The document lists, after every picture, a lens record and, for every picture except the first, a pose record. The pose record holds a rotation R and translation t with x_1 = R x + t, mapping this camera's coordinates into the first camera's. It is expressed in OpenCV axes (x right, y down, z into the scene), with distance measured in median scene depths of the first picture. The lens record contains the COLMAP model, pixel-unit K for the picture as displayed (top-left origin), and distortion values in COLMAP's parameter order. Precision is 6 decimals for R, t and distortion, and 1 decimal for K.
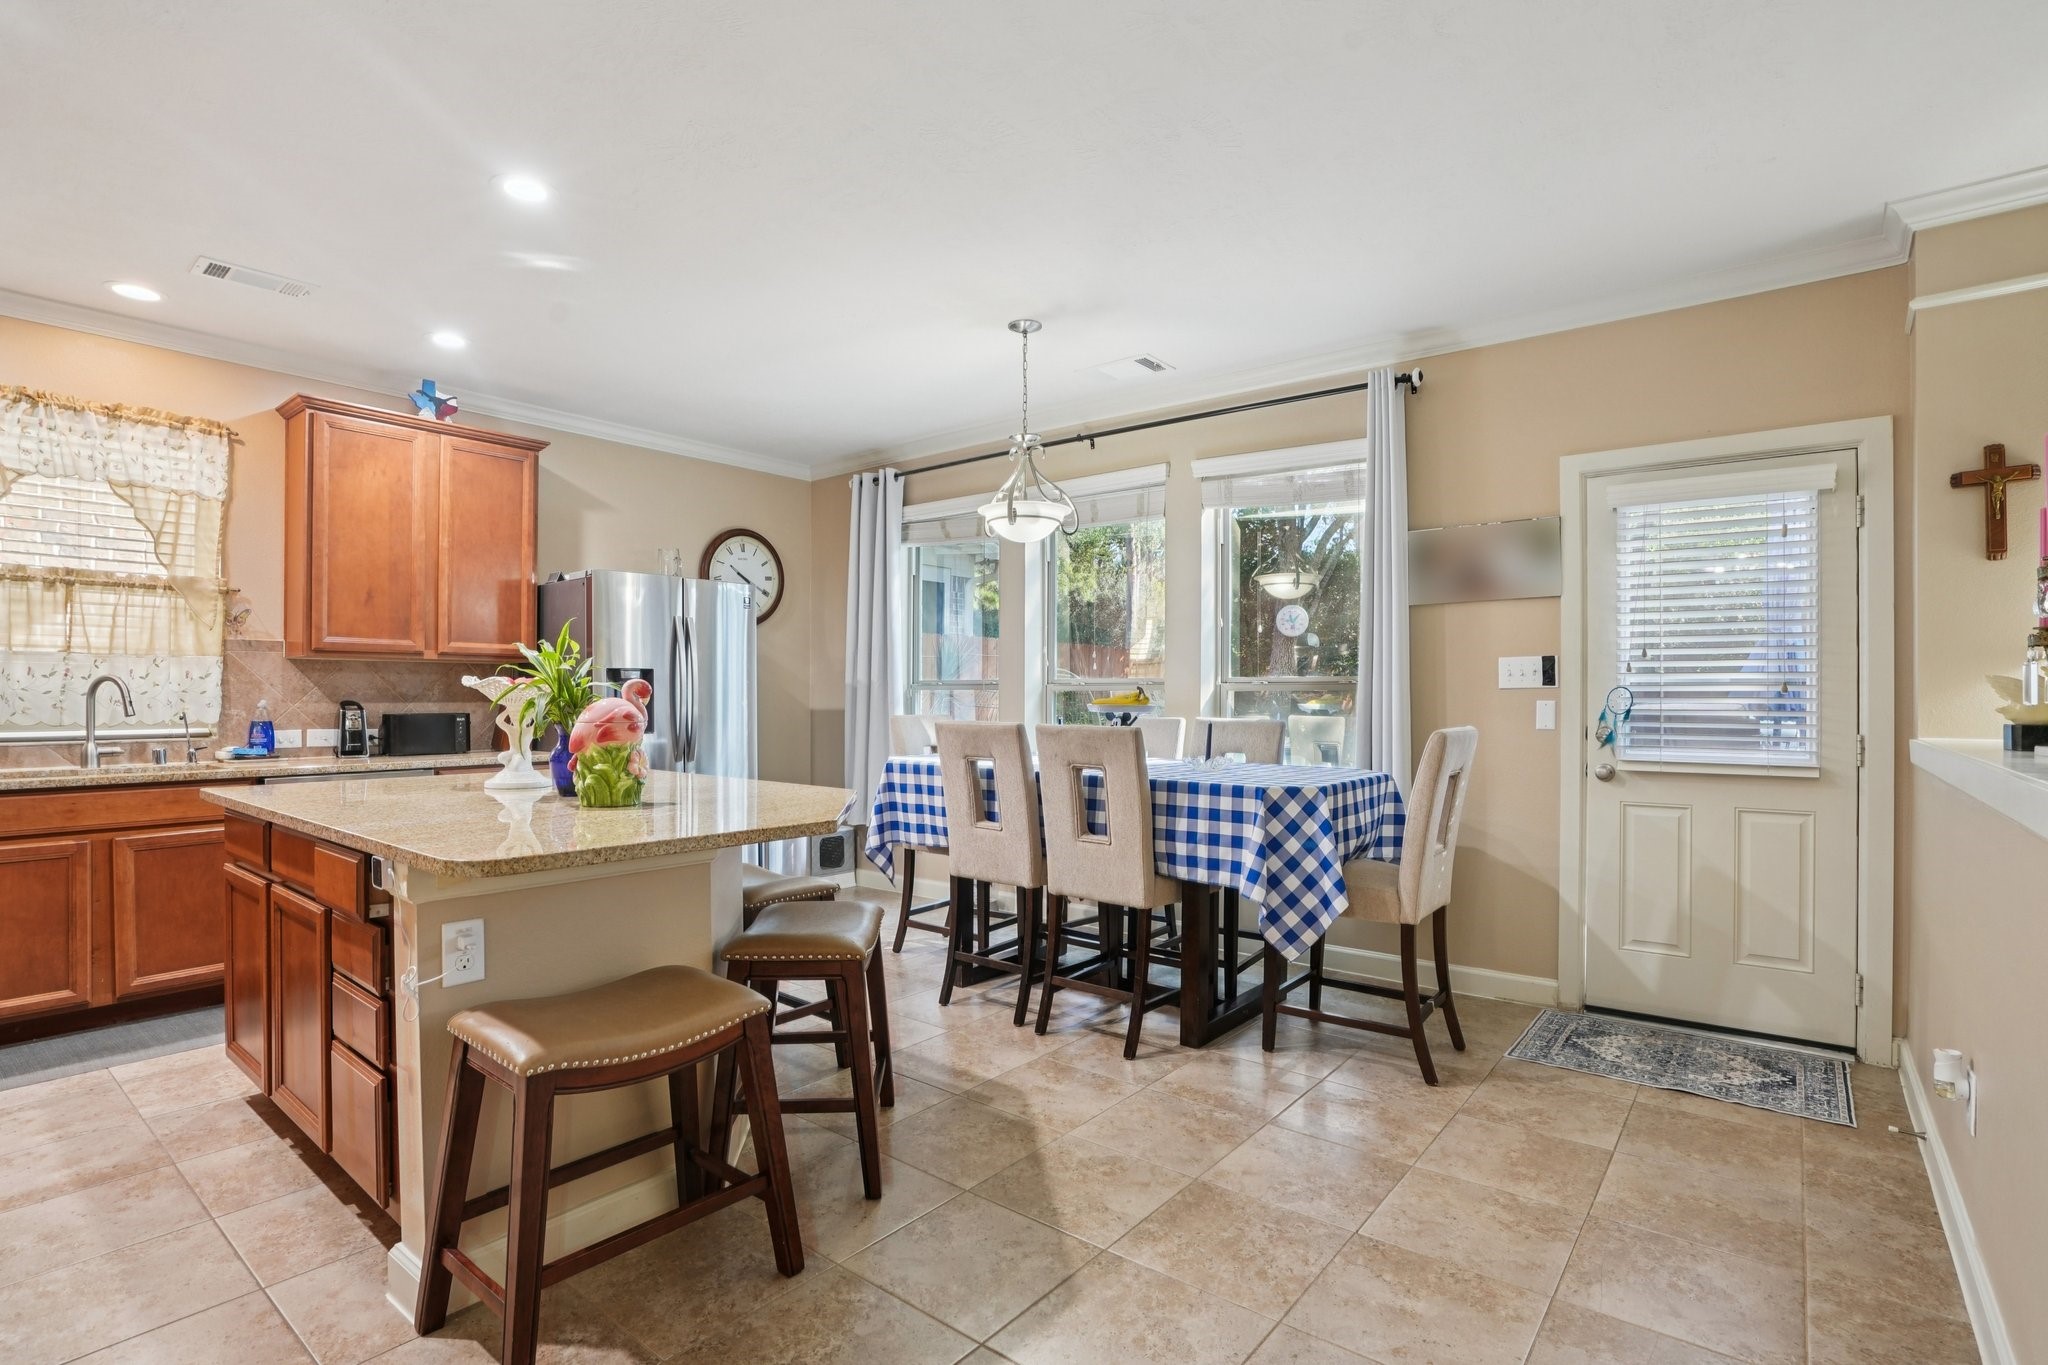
lens RADIAL K [[983.0, 0, 1023.5], [0, 983.0, 686.4], [0, 0, 1]] dist [-0.043791, 0.016269]
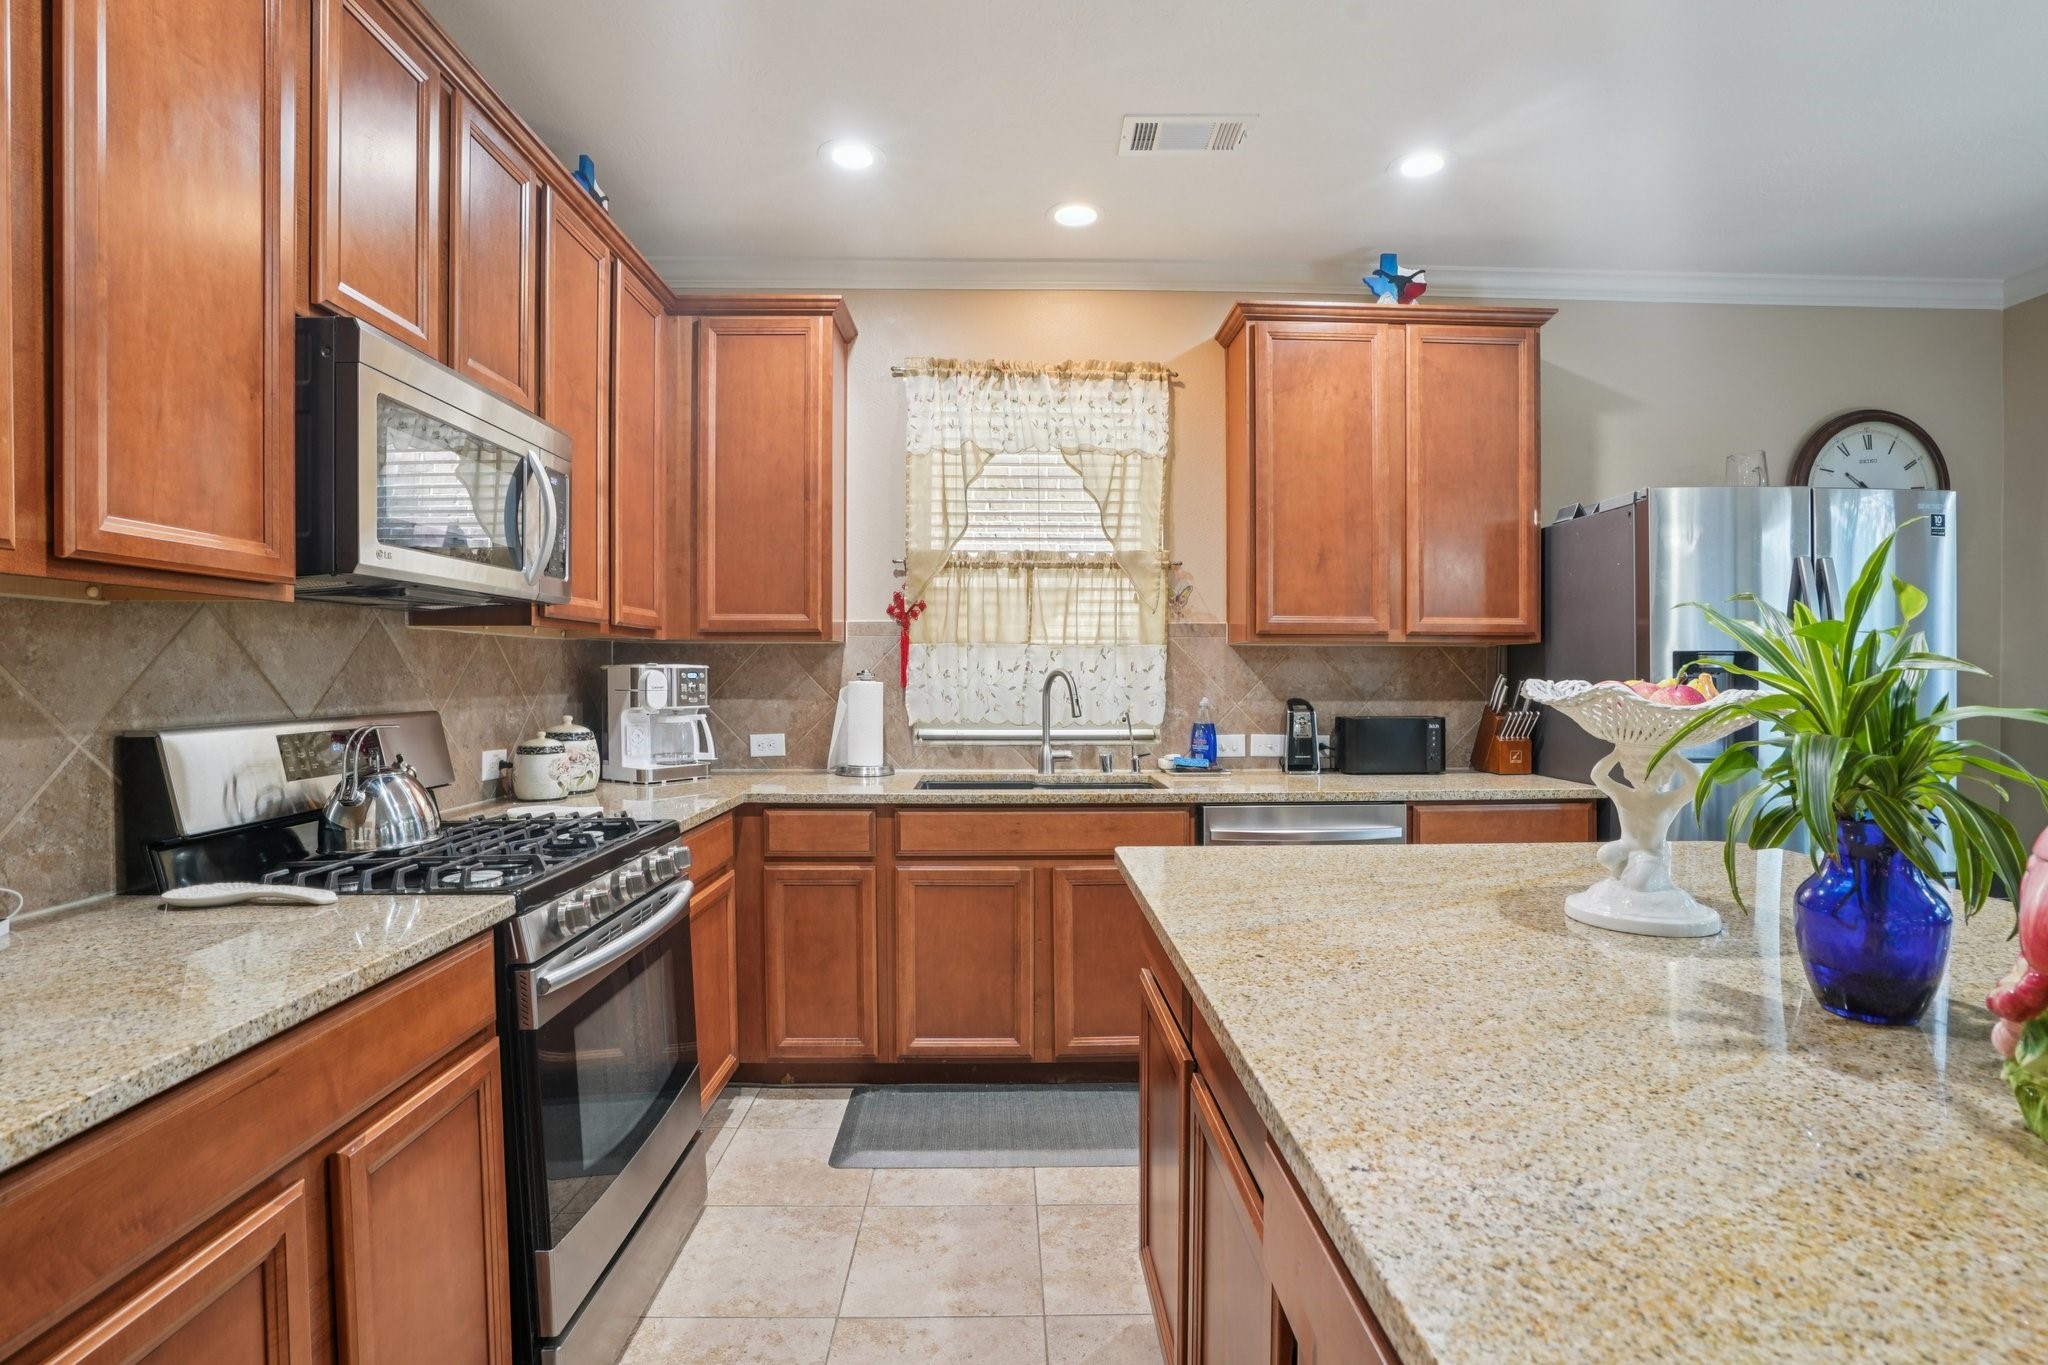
lens RADIAL K [[985.2, 0, 1019.9], [0, 985.2, 692.2], [0, 0, 1]] dist [-0.069016, 0.031794]
pose [[0.643874, 0.015403, -0.764976, -0.270596], [0.006182, 0.999660, 0.025332, -0.012724], [0.765106, -0.021040, 0.643560, 0.365292]]
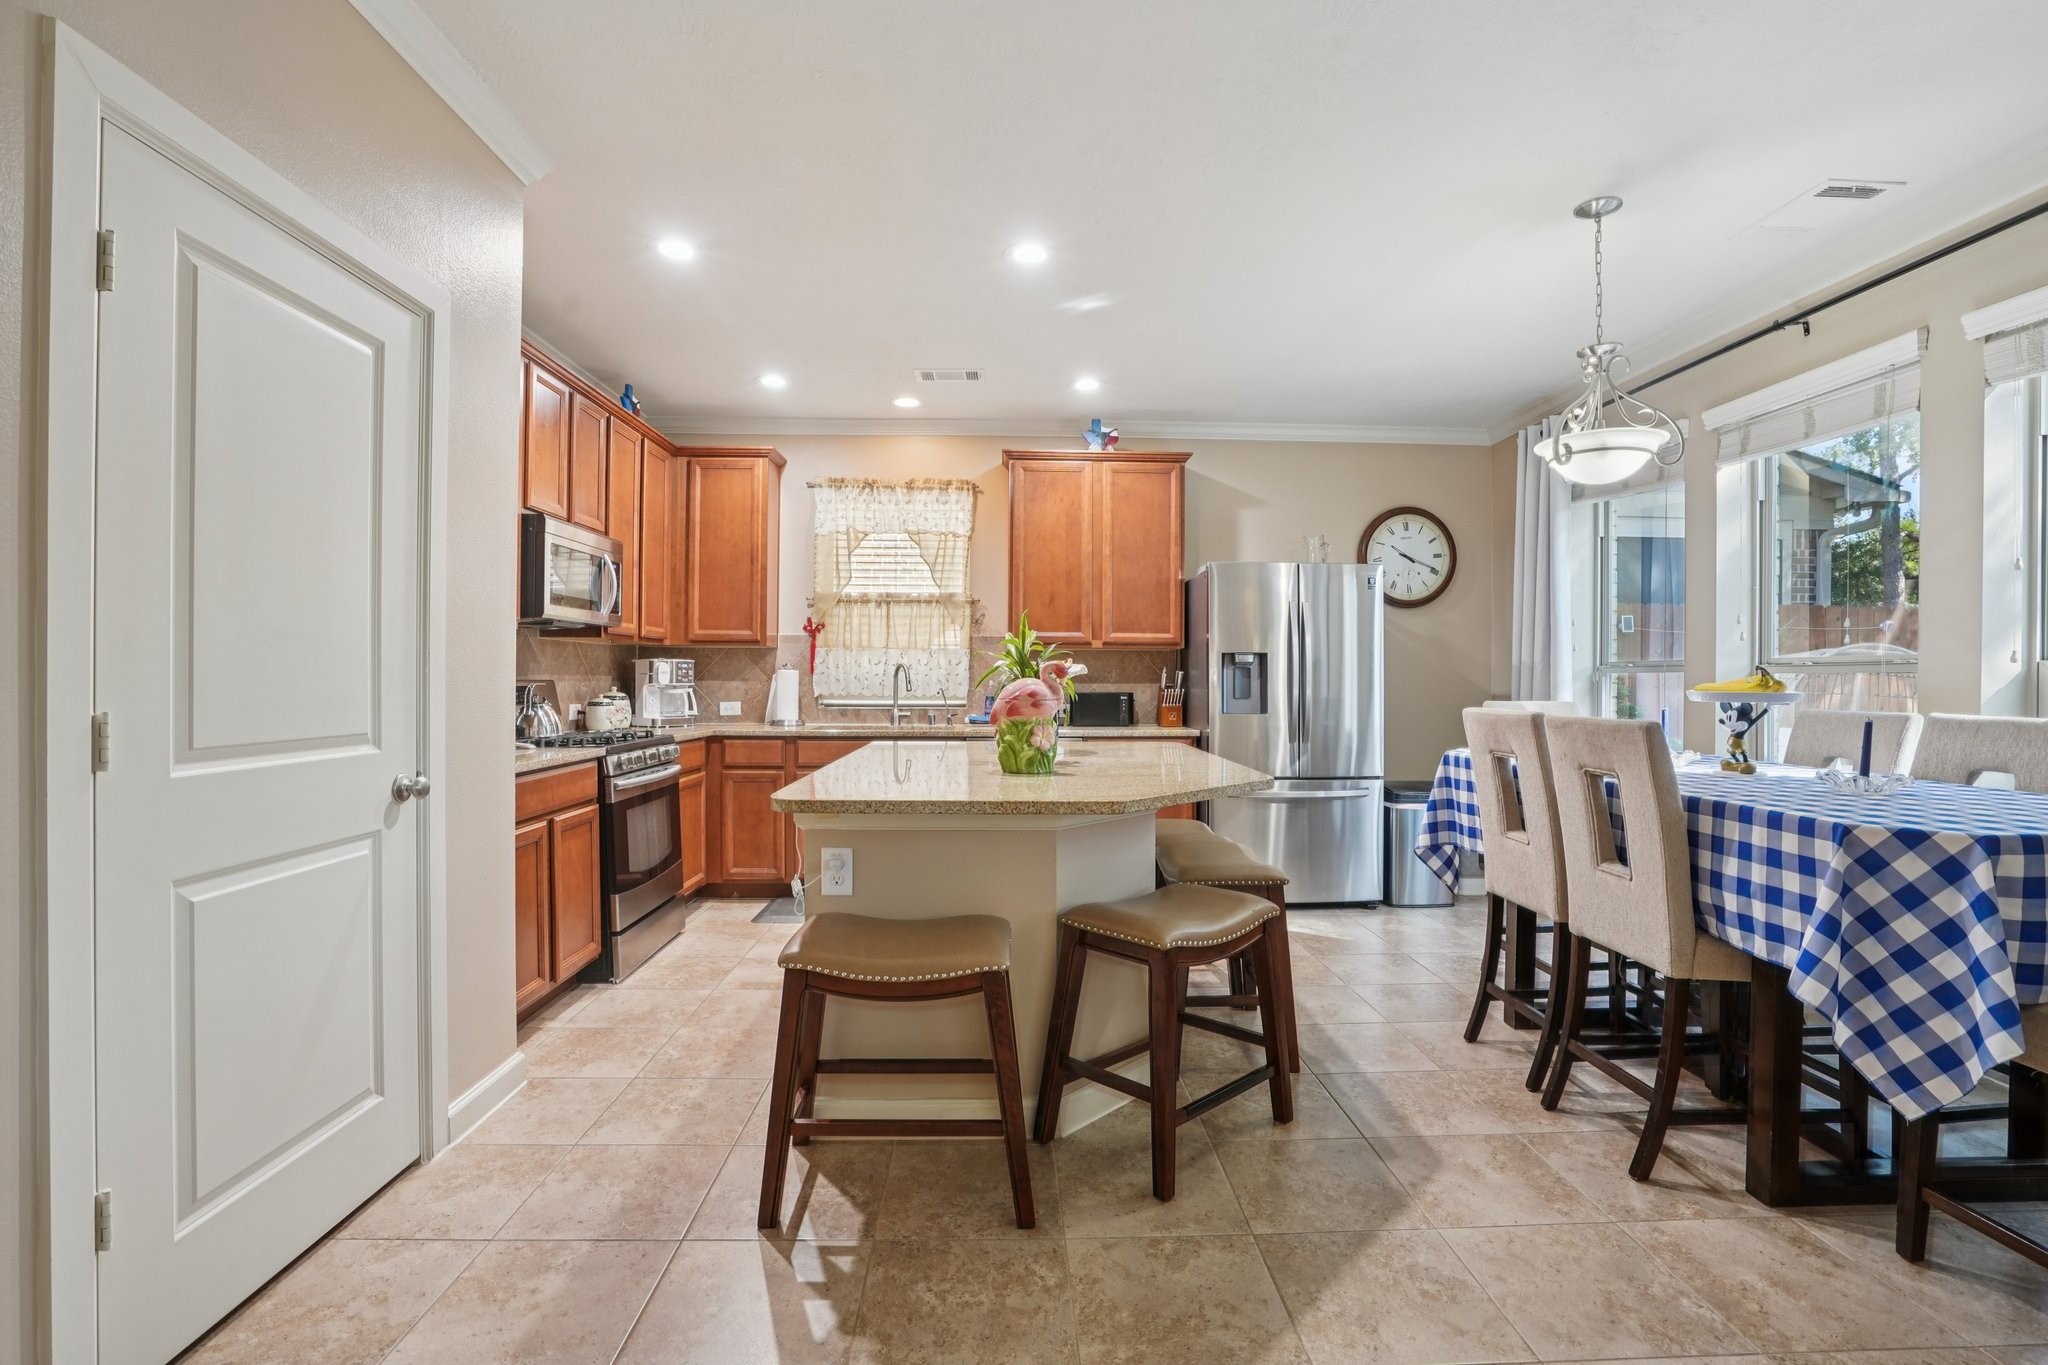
lens RADIAL K [[949.9, 0, 1030.0], [0, 949.9, 673.7], [0, 0, 1]] dist [-0.075745, 0.034432]
pose [[0.656066, -0.001457, -0.754702, 0.261787], [0.002757, 0.999996, 0.000466, 0.004070], [0.754698, -0.002386, 0.656068, 0.173747]]
